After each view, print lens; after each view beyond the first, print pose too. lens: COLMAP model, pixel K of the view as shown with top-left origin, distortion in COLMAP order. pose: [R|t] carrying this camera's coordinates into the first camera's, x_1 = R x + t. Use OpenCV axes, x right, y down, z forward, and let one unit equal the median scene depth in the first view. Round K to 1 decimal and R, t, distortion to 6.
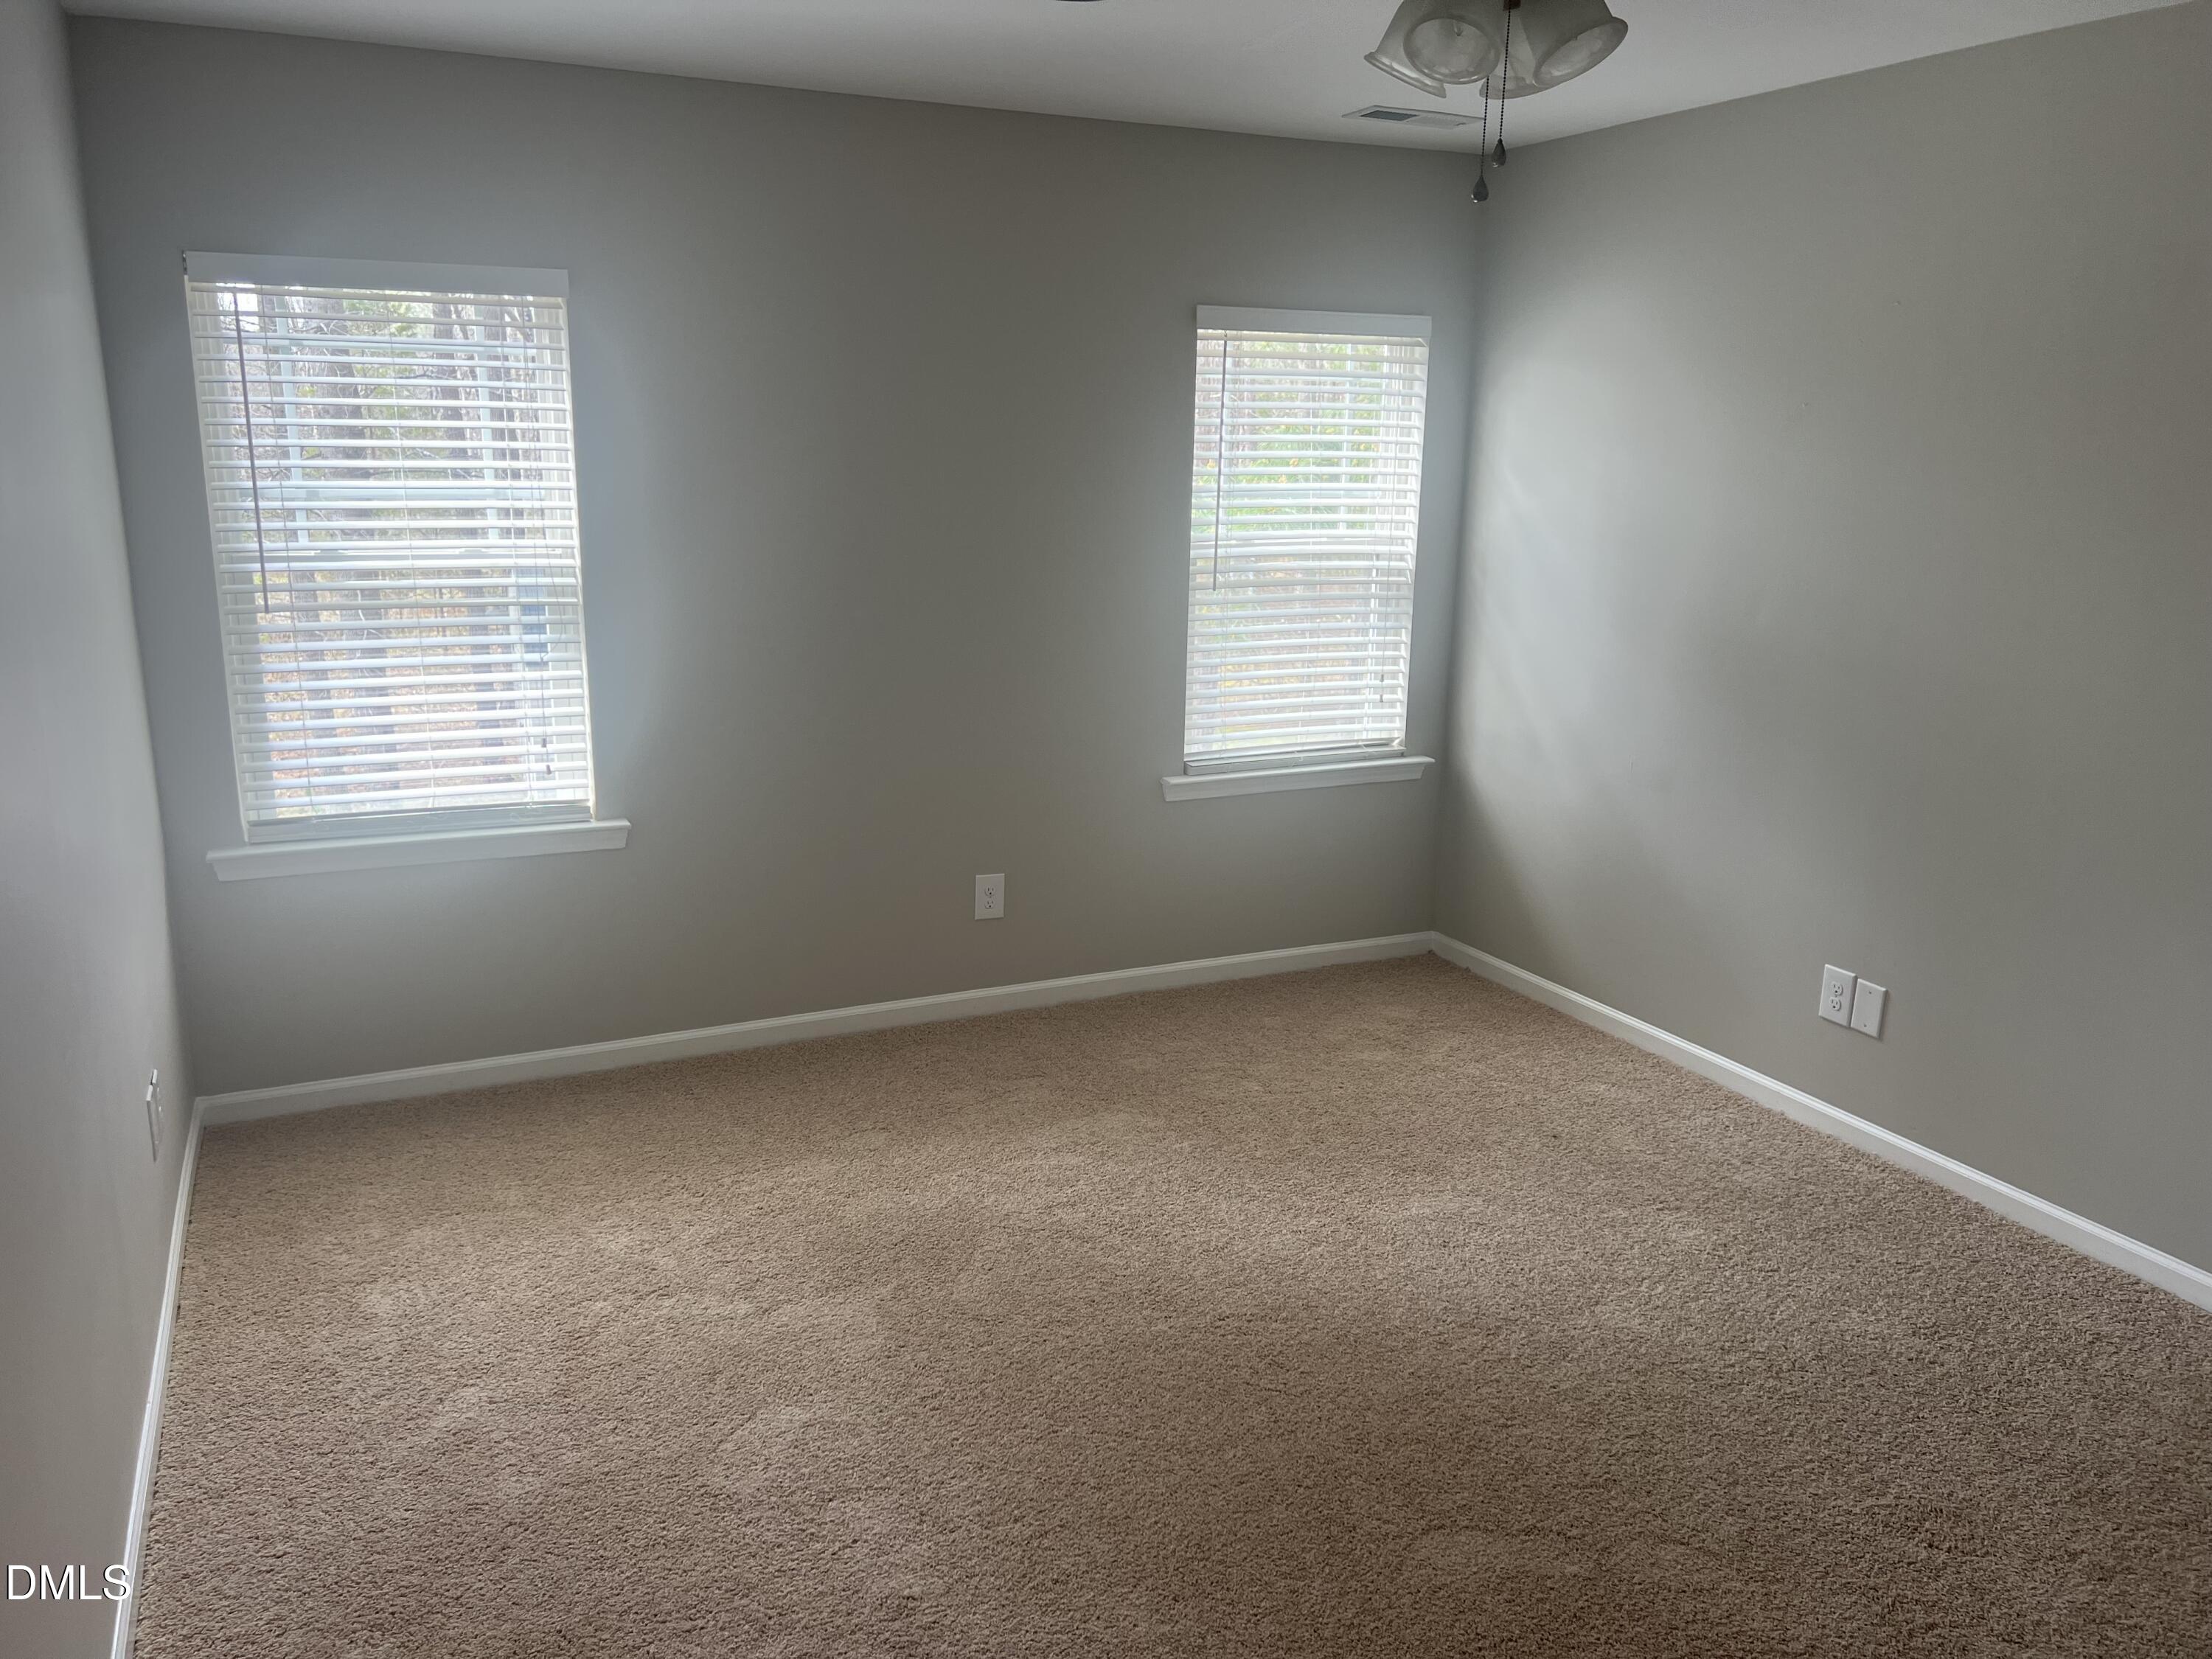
lens RADIAL K [[1656.6, 0, 1110.6], [0, 1656.6, 835.1], [0, 0, 1]] dist [0.073143, -0.082598]
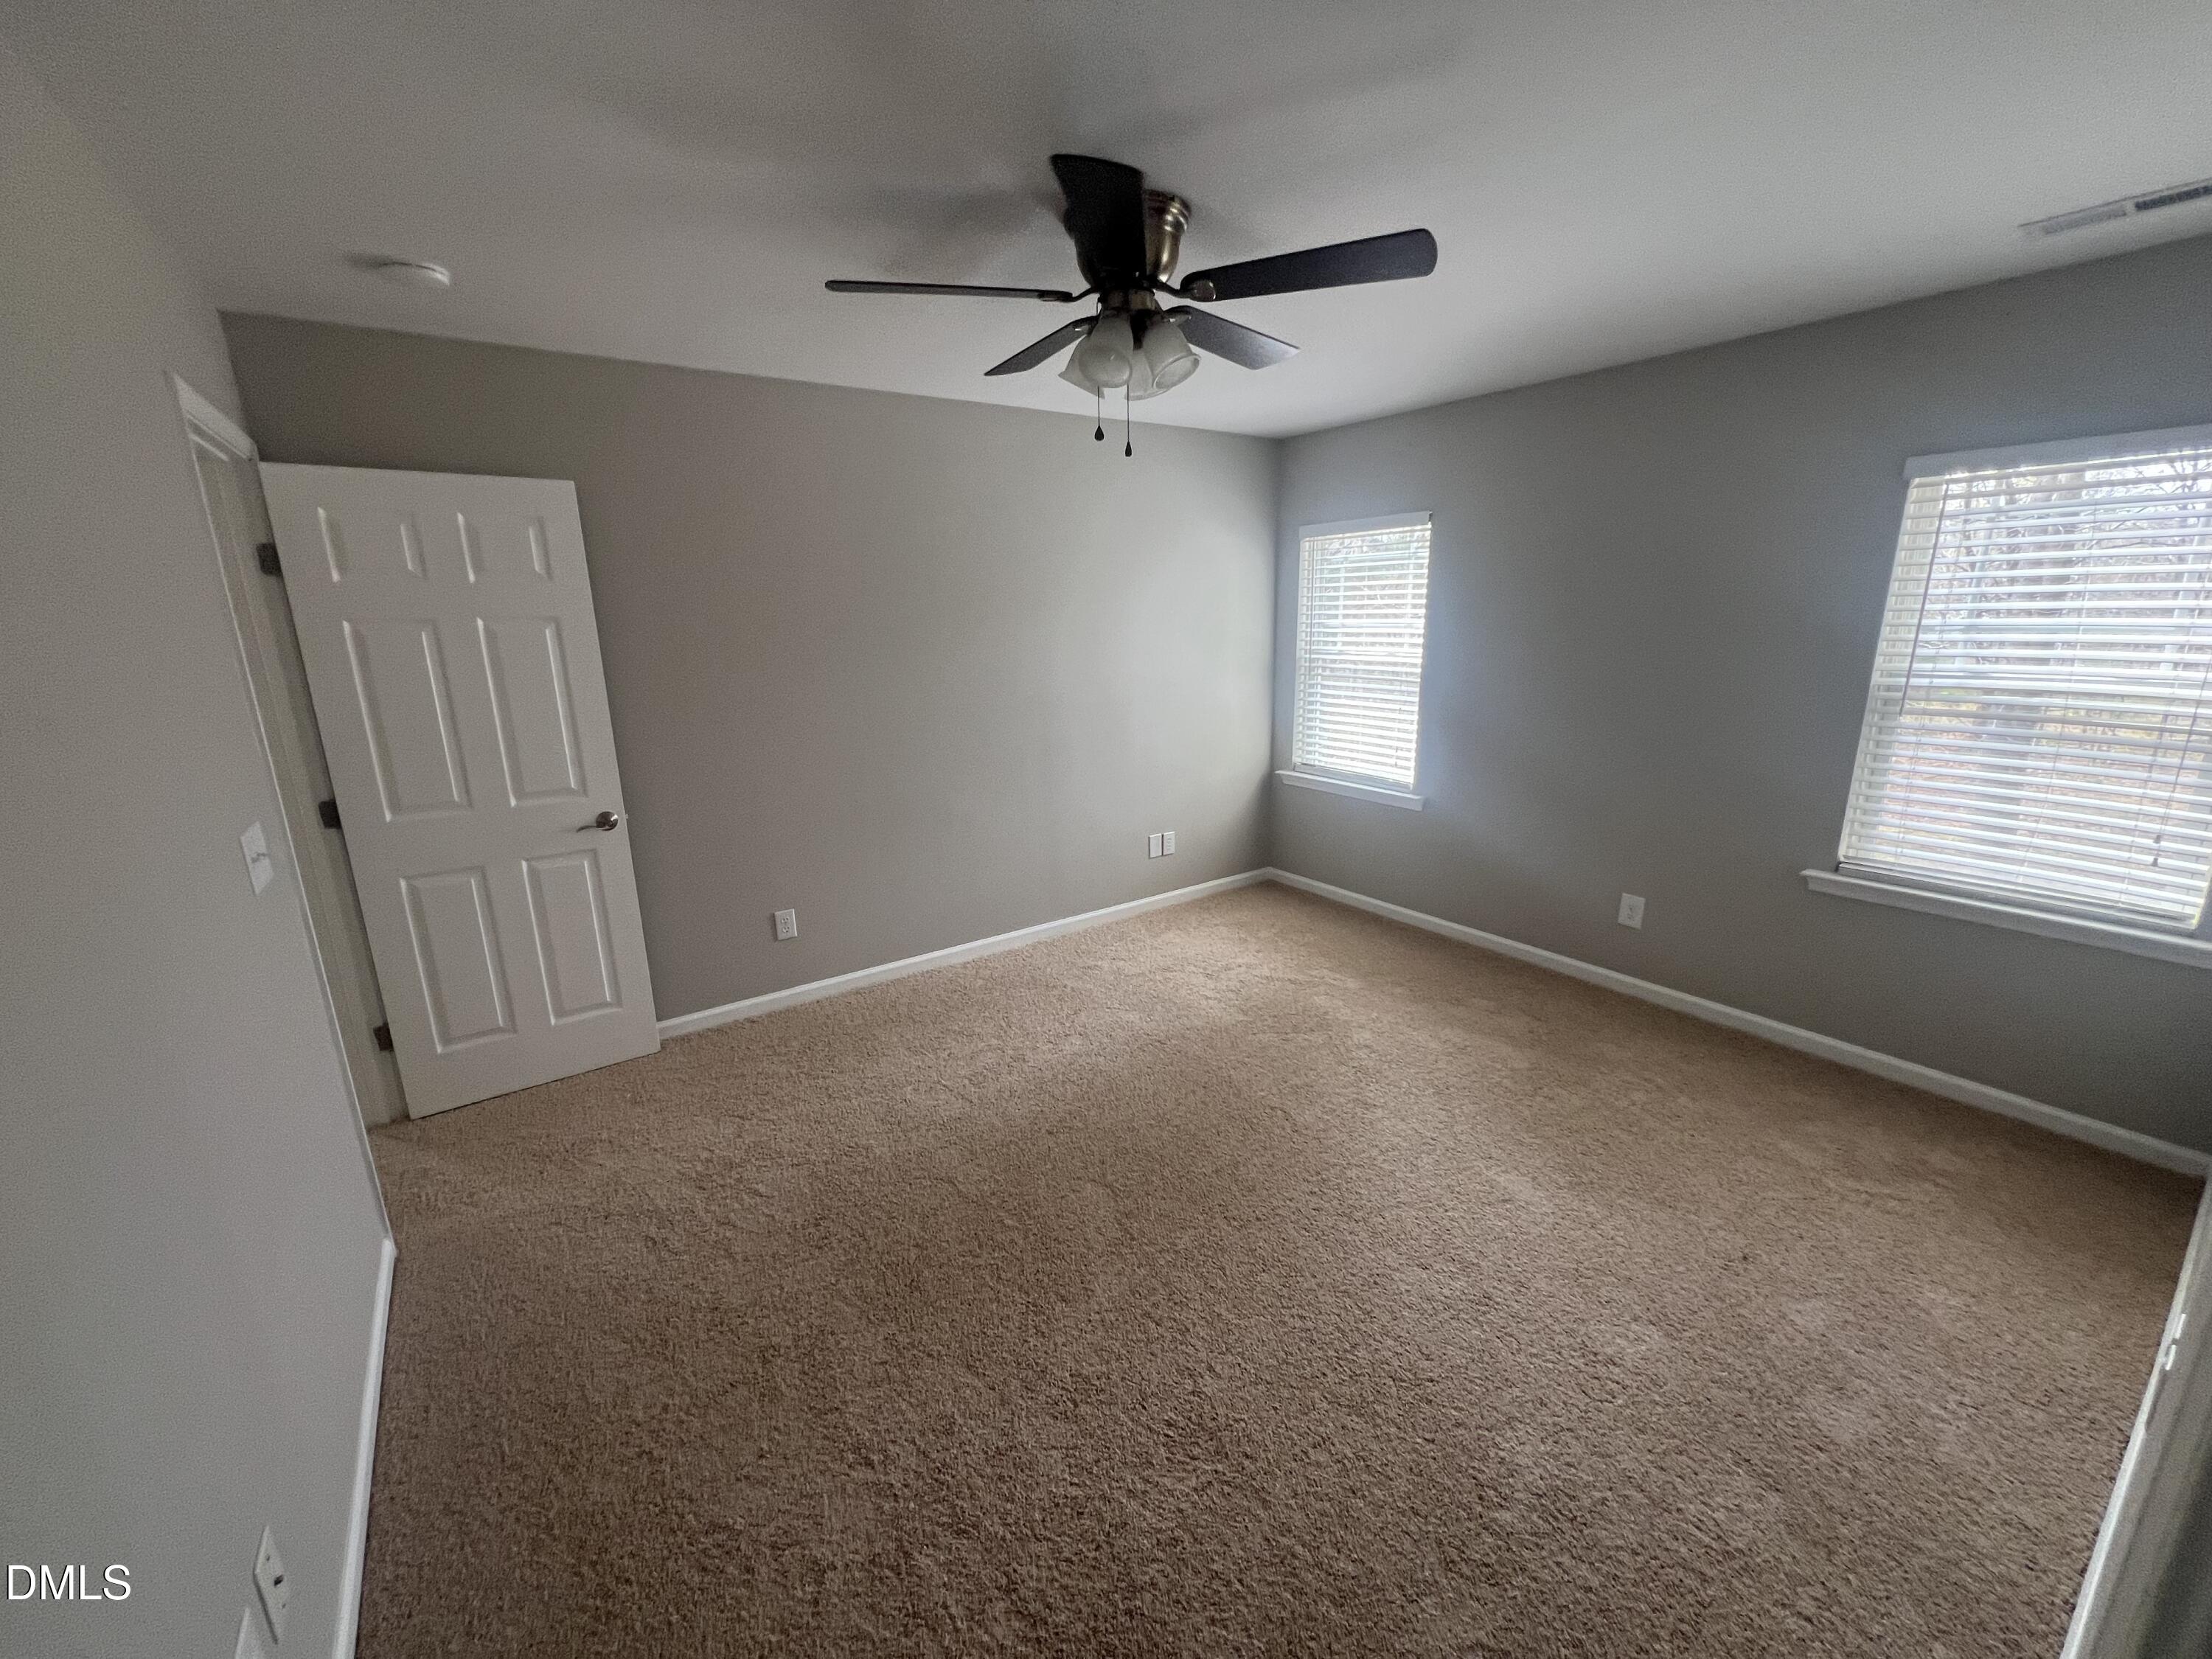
lens RADIAL K [[877.9, 0, 1116.0], [0, 877.9, 828.0], [0, 0, 1]] dist [0.001683, 0.000388]
pose [[0.185795, 0.219740, -0.957703, 0.560182], [-0.213914, 0.960341, 0.178845, -0.072783], [0.959021, 0.171637, 0.225432, 0.403361]]
